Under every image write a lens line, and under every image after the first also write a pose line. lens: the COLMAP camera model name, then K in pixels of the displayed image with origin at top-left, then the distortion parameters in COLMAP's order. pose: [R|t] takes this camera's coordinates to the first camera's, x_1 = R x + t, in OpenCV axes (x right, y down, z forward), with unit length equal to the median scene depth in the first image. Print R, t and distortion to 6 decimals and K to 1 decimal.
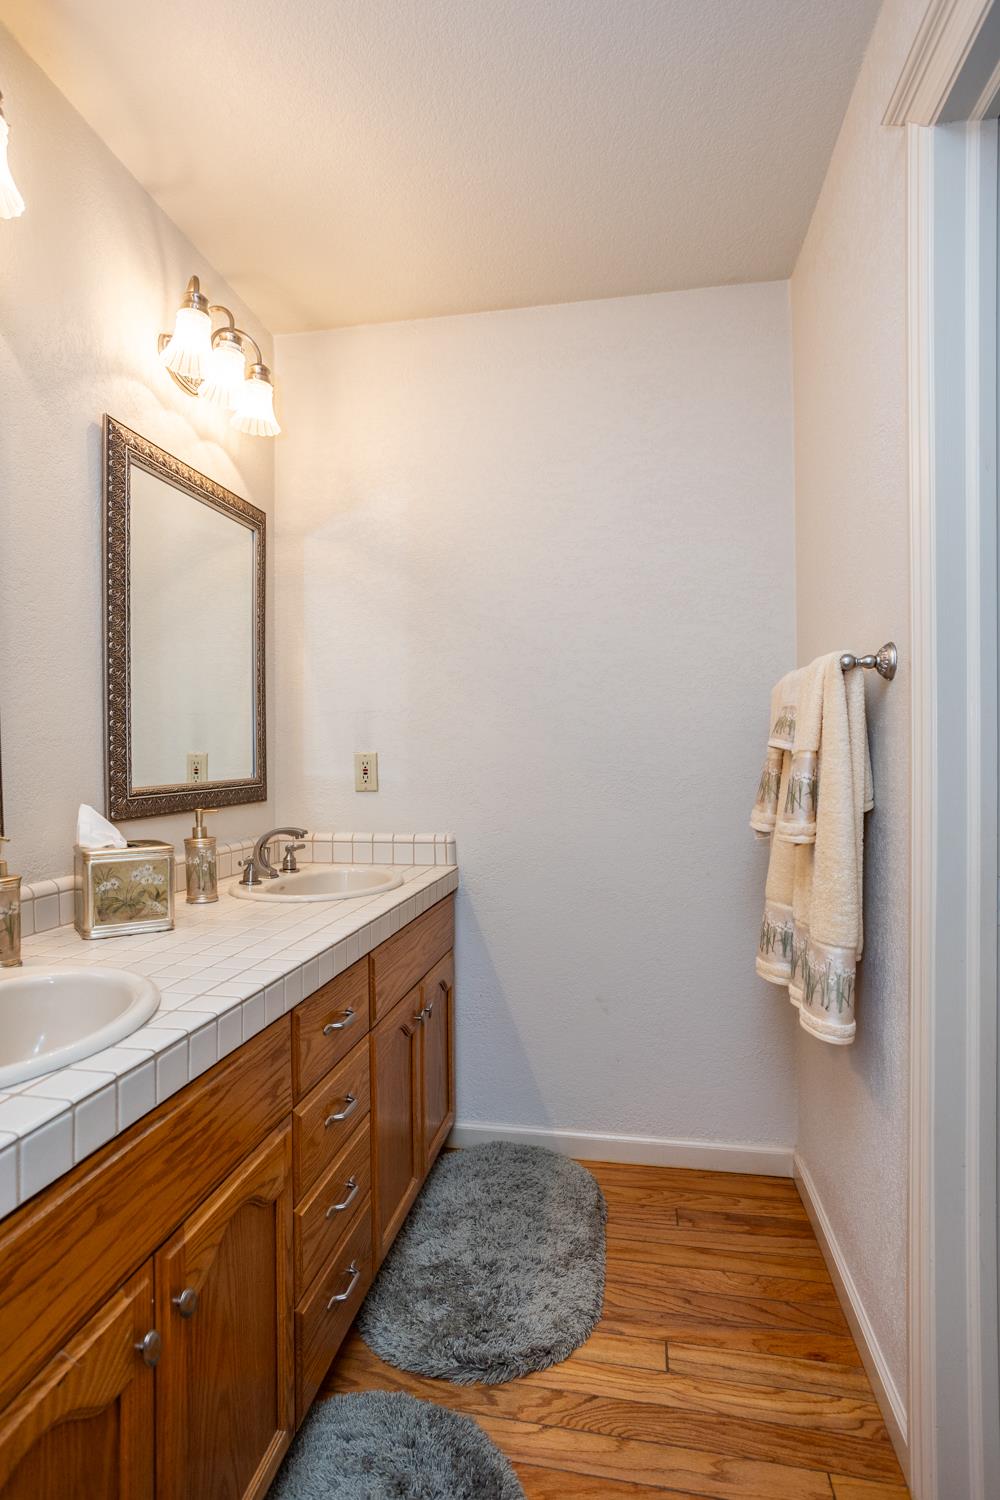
lens RADIAL K [[726.5, 0, 500.0], [0, 726.5, 750.0], [0, 0, 1]] dist [-0.056148, 0.035595]
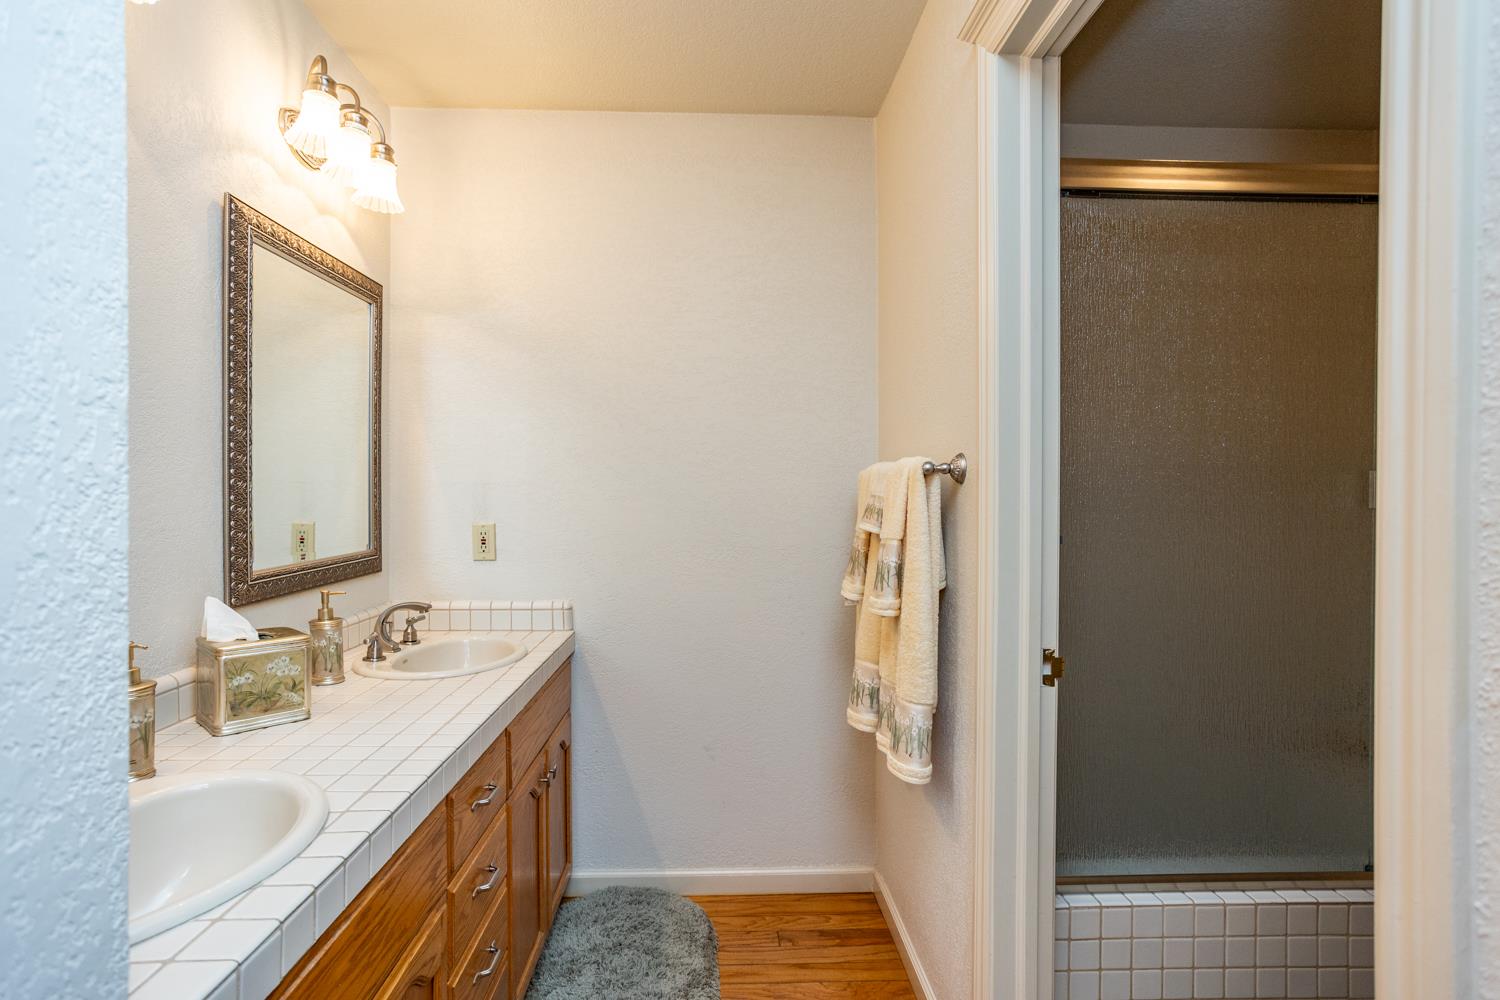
lens RADIAL K [[692.8, 0, 731.3], [0, 692.8, 492.9], [0, 0, 1]] dist [-0.047884, 0.028699]
pose [[0.978464, 0.007529, 0.206281, -0.063070], [-0.007371, 0.999972, -0.001534, -0.060535], [-0.206286, -0.000019, 0.978492, -0.054699]]
